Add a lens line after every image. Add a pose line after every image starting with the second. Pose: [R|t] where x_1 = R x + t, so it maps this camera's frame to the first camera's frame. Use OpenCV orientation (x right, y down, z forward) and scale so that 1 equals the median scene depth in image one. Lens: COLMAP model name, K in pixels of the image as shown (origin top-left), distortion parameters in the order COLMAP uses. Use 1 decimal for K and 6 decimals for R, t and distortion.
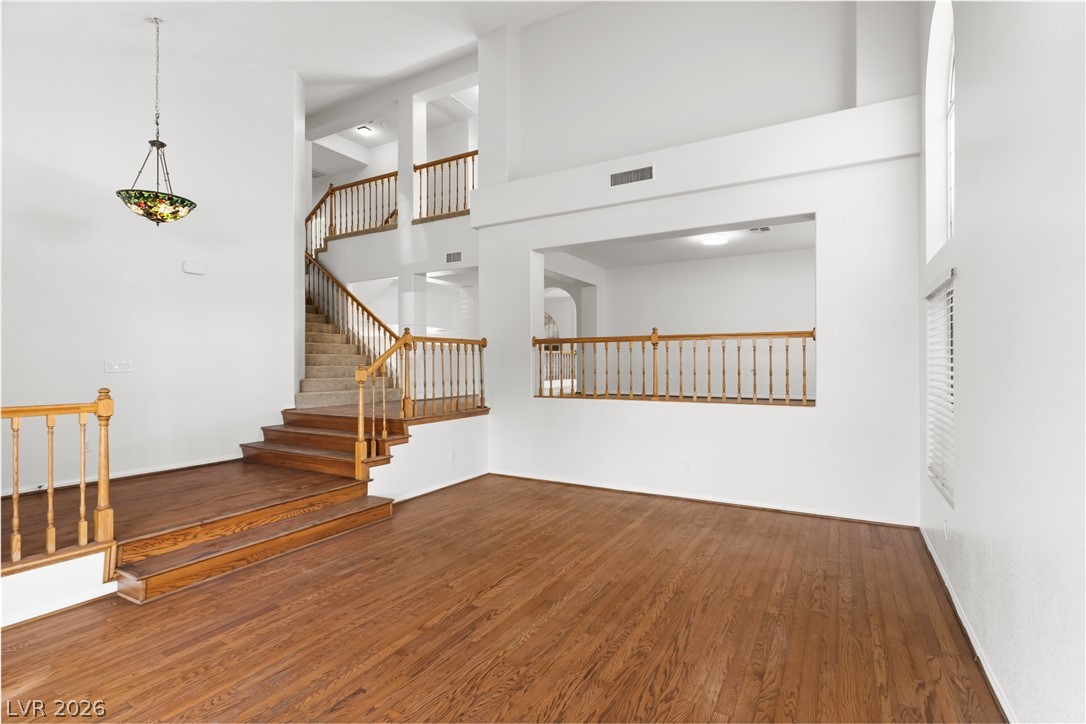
lens RADIAL K [[516.0, 0, 546.3], [0, 516.0, 361.2], [0, 0, 1]] dist [0.000476, 0.000650]
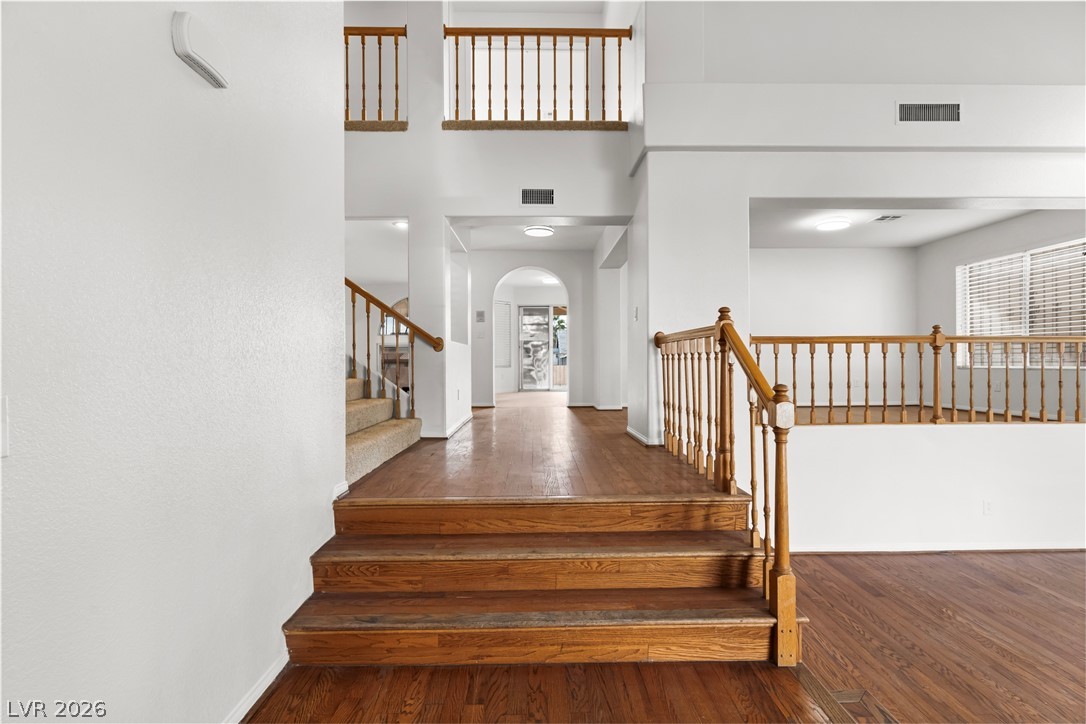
lens RADIAL K [[516.0, 0, 546.3], [0, 516.0, 361.2], [0, 0, 1]] dist [0.000476, 0.000650]
pose [[0.858679, -0.000552, 0.512514, -0.645484], [-0.000965, 0.999996, 0.002693, -0.014540], [-0.512513, -0.002807, 0.858675, 0.644453]]
